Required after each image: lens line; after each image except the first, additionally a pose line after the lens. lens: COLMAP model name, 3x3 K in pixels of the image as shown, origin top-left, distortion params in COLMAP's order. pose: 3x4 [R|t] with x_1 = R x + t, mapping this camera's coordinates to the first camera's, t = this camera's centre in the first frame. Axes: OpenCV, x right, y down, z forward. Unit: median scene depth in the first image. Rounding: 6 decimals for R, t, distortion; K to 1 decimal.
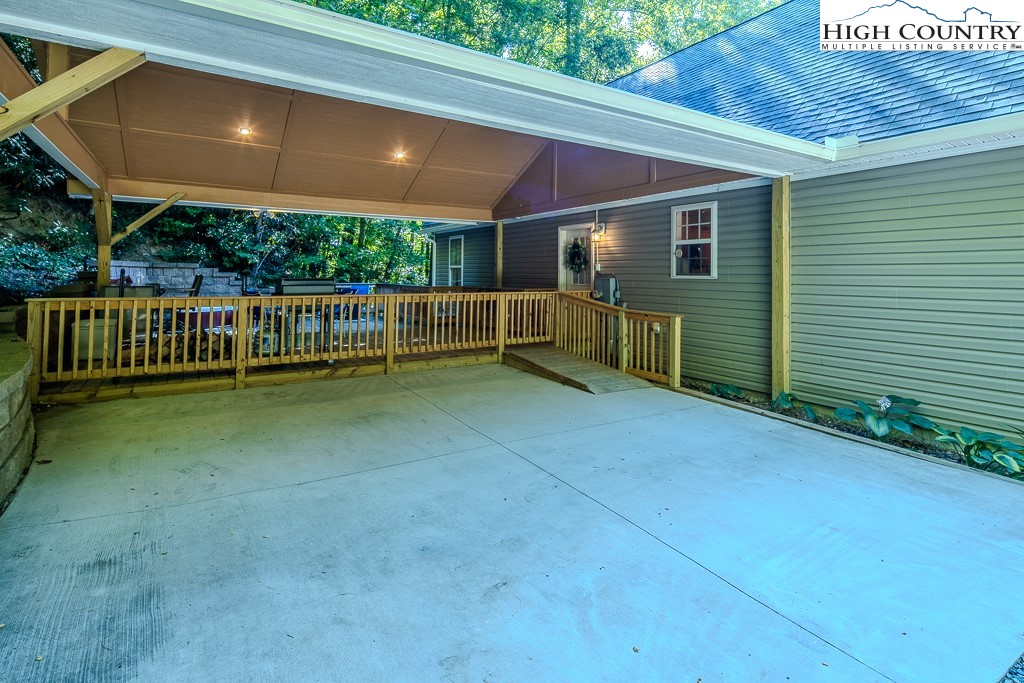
lens RADIAL K [[525.7, 0, 528.4], [0, 525.7, 256.3], [0, 0, 1]] dist [0.003690, 0.000284]
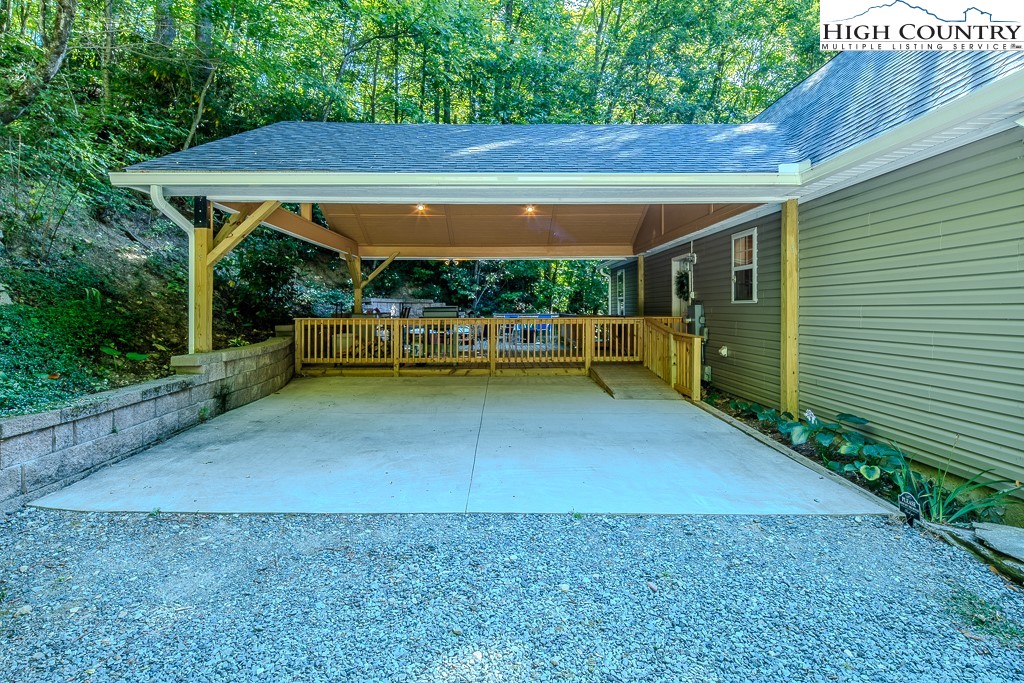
lens RADIAL K [[549.1, 0, 515.6], [0, 549.1, 308.7], [0, 0, 1]] dist [0.000134, 0.000040]
pose [[0.842806, -0.011156, -0.538102, 0.430957], [0.028340, 0.999318, 0.023670, 0.012064], [0.537471, -0.035199, 0.842547, -0.128492]]
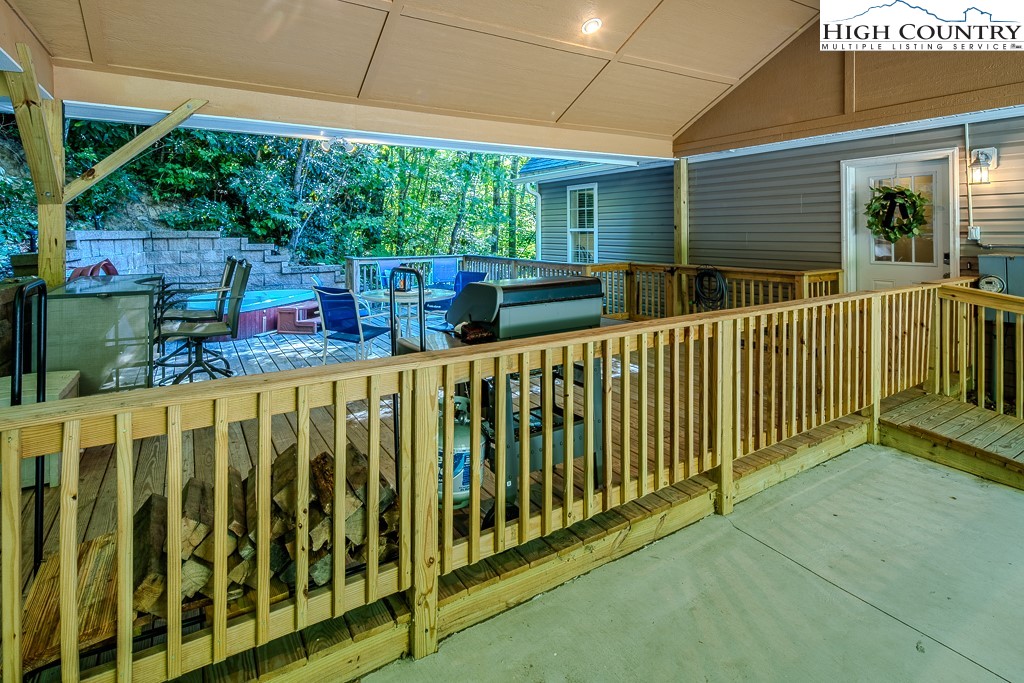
lens RADIAL K [[520.3, 0, 496.3], [0, 520.3, 233.6], [0, 0, 1]] dist [0.000173, 0.000321]
pose [[0.999084, -0.012325, -0.040982, -0.324502], [0.013951, 0.999118, 0.039618, -0.005617], [0.040457, -0.040154, 0.998374, 0.464640]]
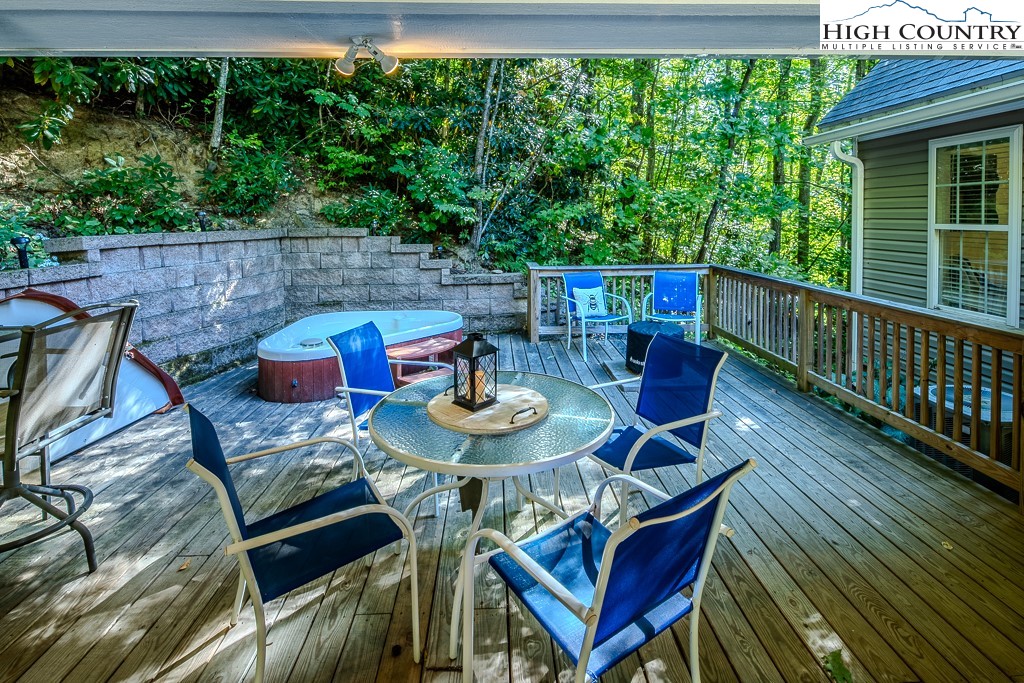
lens RADIAL K [[490.9, 0, 511.3], [0, 490.9, 226.8], [0, 0, 1]] dist [0.000548, 0.000102]
pose [[0.853243, -0.003407, -0.521502, -0.326971], [0.033271, 0.998297, 0.047913, -0.007460], [0.520451, -0.058233, 0.851904, 0.858015]]
